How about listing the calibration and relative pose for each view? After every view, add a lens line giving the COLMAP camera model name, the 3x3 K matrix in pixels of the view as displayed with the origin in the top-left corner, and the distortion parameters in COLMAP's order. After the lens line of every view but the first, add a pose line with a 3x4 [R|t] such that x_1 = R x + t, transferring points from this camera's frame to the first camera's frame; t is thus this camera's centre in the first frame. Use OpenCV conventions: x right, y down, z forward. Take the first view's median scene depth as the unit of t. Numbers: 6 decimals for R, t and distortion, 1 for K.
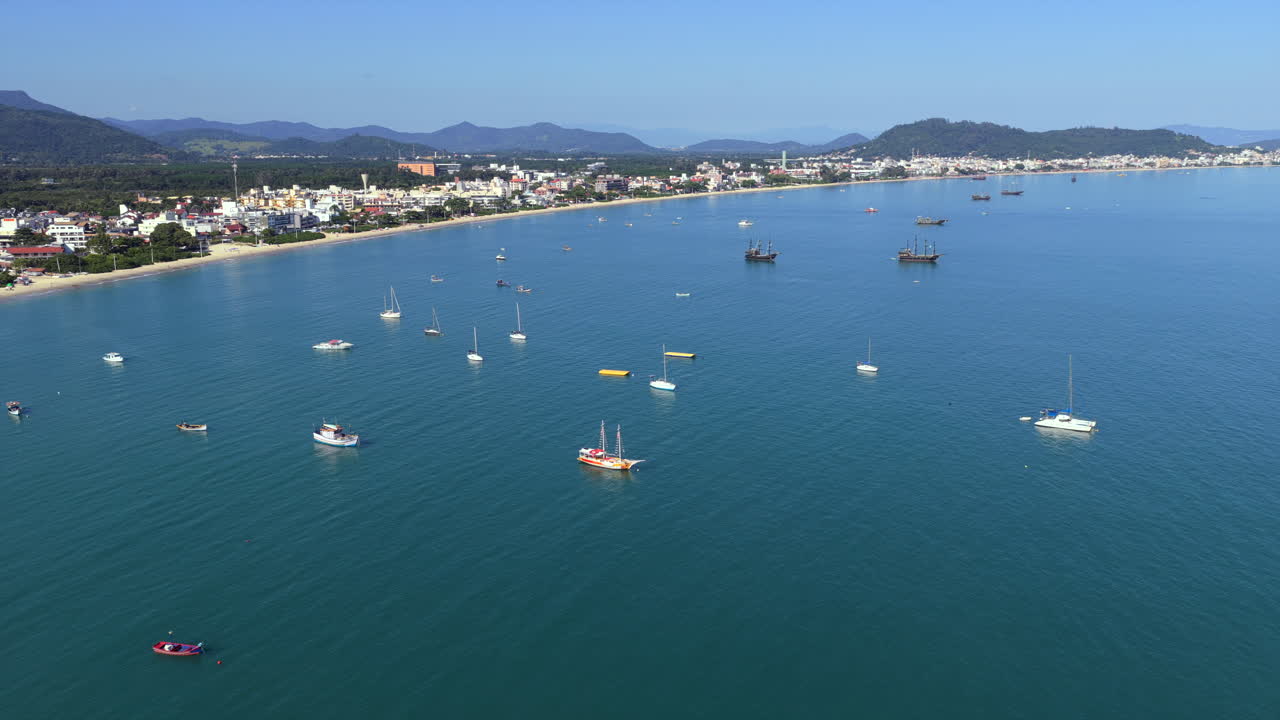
lens RADIAL K [[1087.7, 0, 633.9], [0, 1087.7, 357.2], [0, 0, 1]] dist [-0.018743, 0.040715]
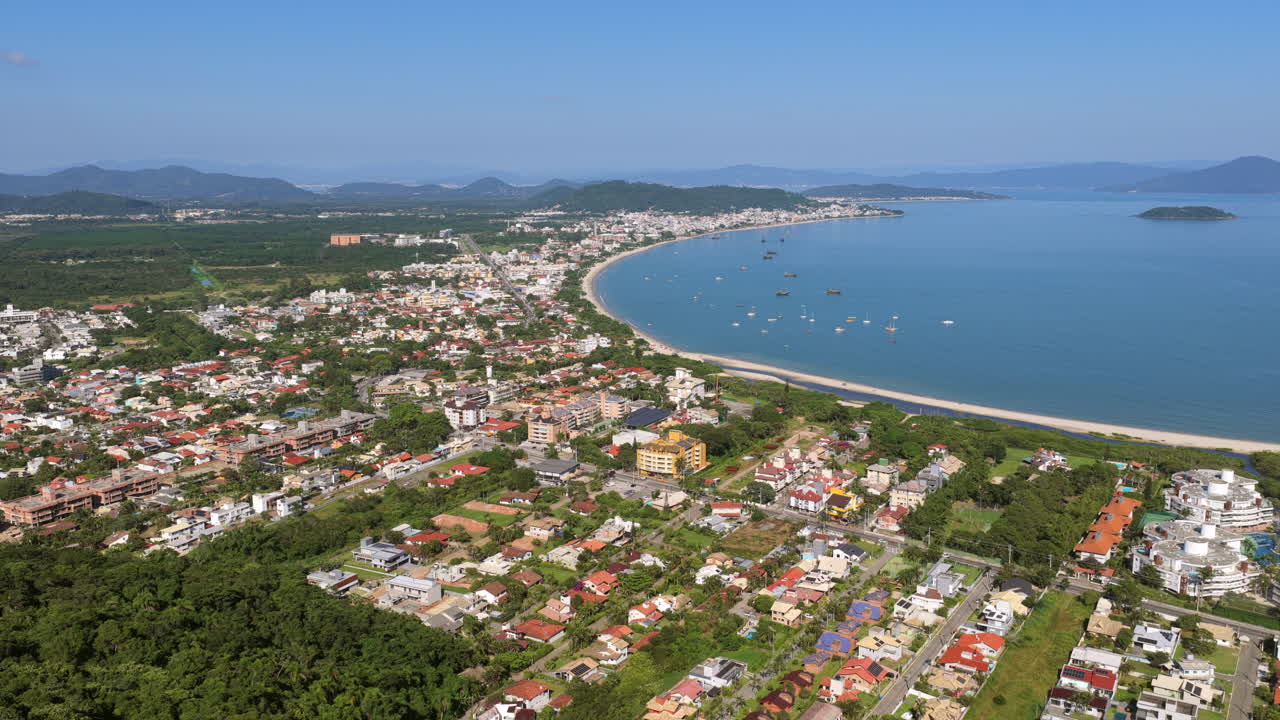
lens RADIAL K [[1087.7, 0, 638.5], [0, 1087.7, 362.4], [0, 0, 1]] dist [-0.018743, 0.040715]
pose [[0.931833, -0.061050, 0.357714, -0.258143], [0.070055, 0.997468, -0.012254, 0.018925], [-0.356060, 0.036478, 0.933751, -0.302613]]
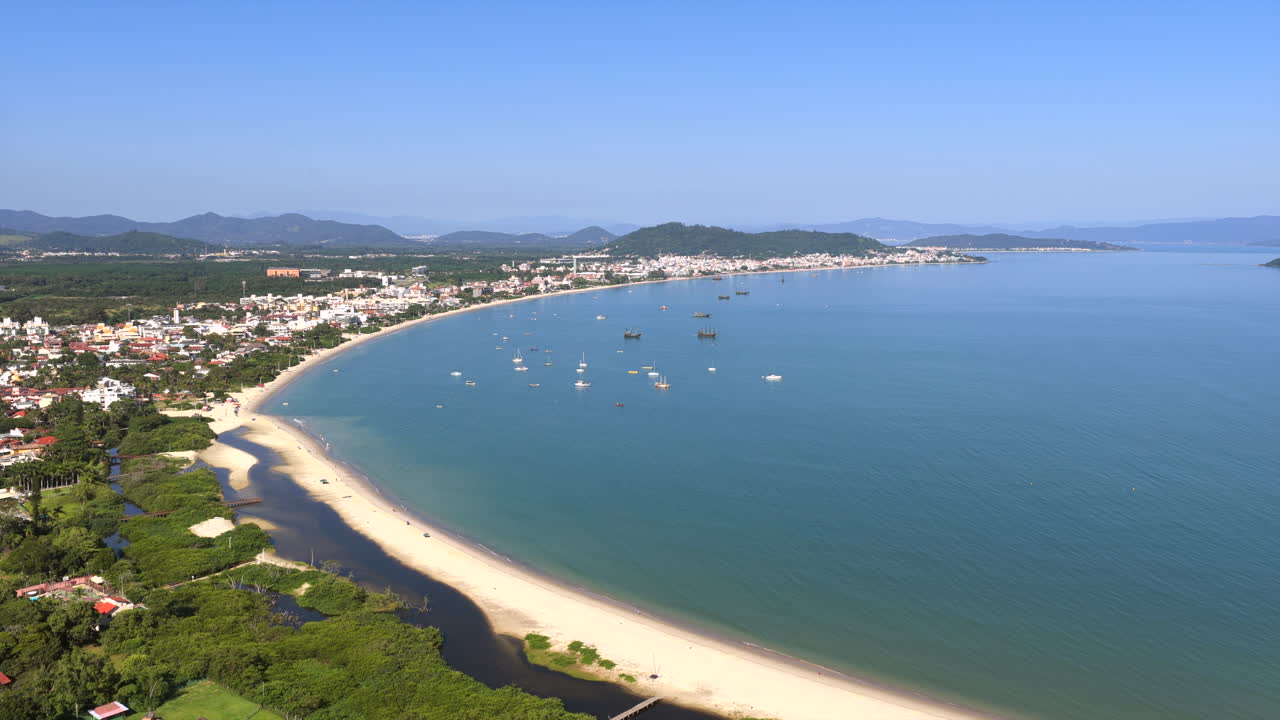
lens RADIAL K [[1087.7, 0, 636.9], [0, 1087.7, 359.0], [0, 0, 1]] dist [-0.018743, 0.040715]
pose [[0.970510, -0.022431, 0.240016, -0.078359], [0.040681, 0.996621, -0.071354, 0.020624], [-0.237605, 0.079014, 0.968143, -0.206589]]
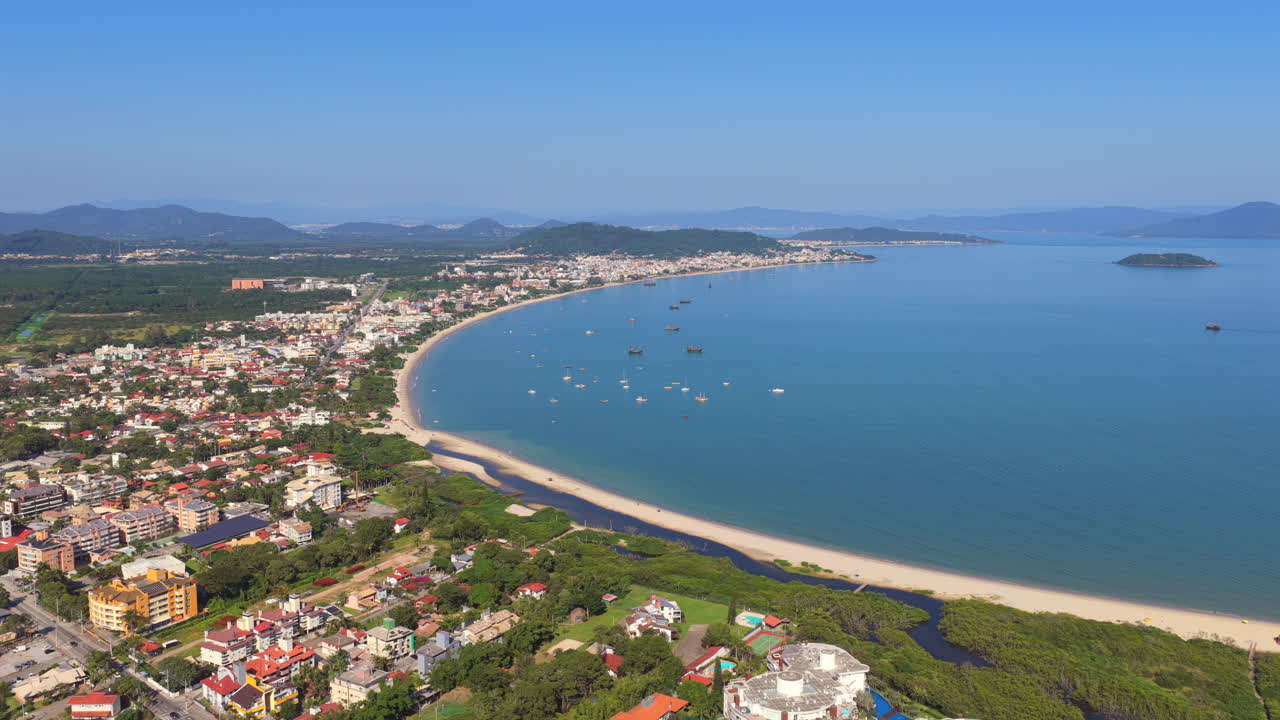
lens RADIAL K [[1087.7, 0, 638.9], [0, 1087.7, 360.1], [0, 0, 1]] dist [-0.018743, 0.040715]
pose [[0.937091, -0.039664, 0.346824, -0.156035], [0.061512, 0.996740, -0.052210, 0.012009], [-0.343623, 0.070259, 0.936476, -0.279357]]
